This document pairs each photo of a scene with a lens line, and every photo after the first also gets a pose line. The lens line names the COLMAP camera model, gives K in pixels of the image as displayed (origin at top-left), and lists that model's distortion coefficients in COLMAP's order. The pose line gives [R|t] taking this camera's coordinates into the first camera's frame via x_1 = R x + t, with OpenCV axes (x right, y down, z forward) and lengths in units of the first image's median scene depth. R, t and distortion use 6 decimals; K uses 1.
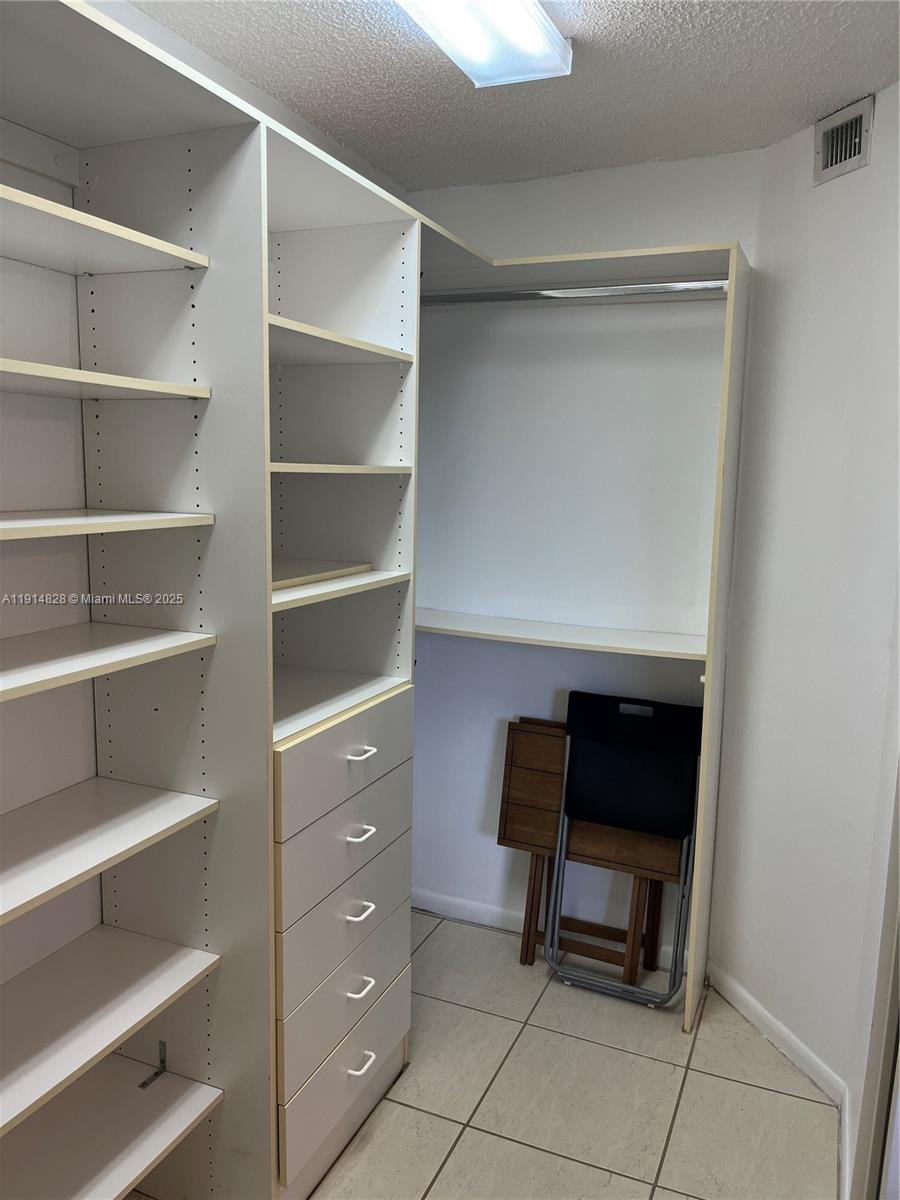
lens RADIAL K [[918.8, 0, 444.6], [0, 918.8, 610.0], [0, 0, 1]] dist [0.038047, -0.015670]
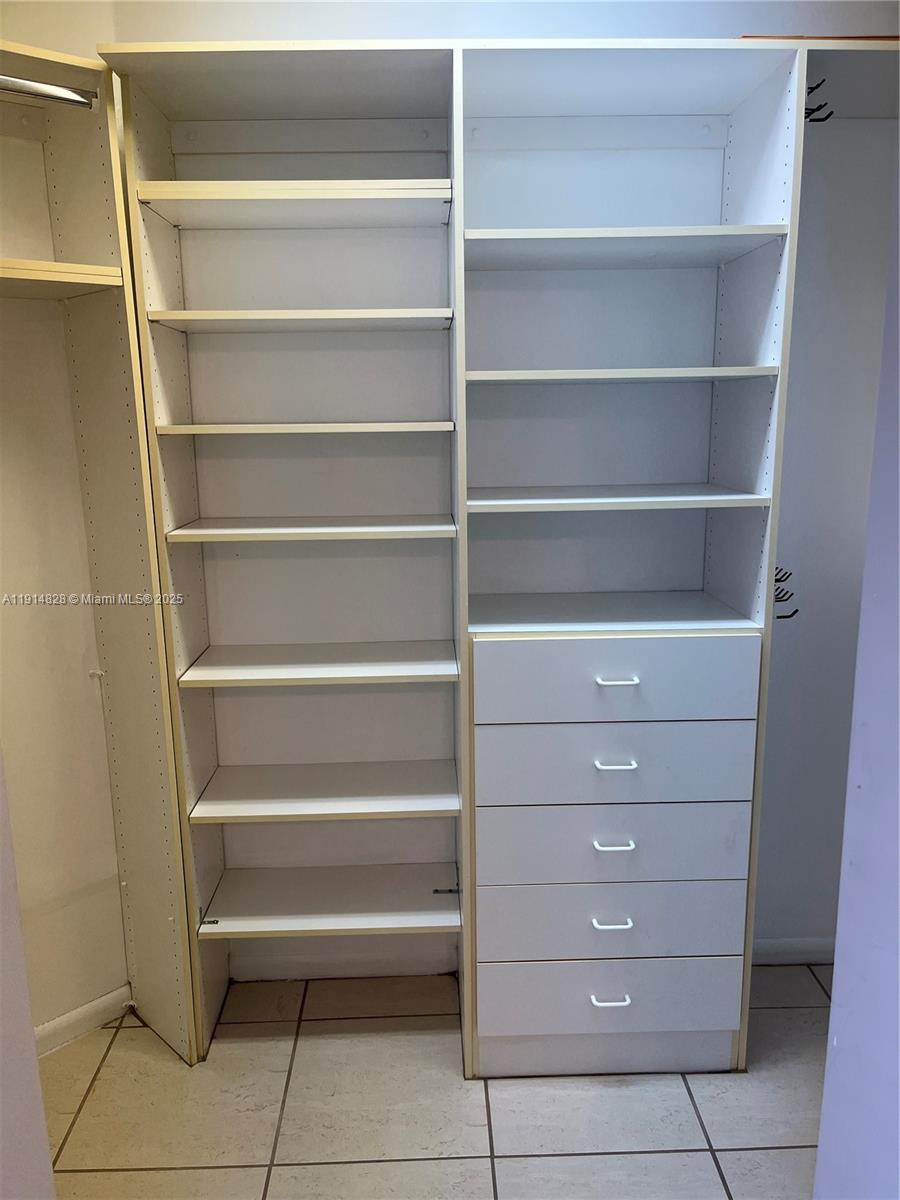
lens RADIAL K [[918.8, 0, 446.0], [0, 918.8, 602.1], [0, 0, 1]] dist [0.038047, -0.015670]
pose [[0.422279, 0.161235, -0.892011, 0.760117], [-0.117433, 0.985492, 0.122539, -0.020878], [0.898827, 0.053006, 0.435087, 0.486393]]
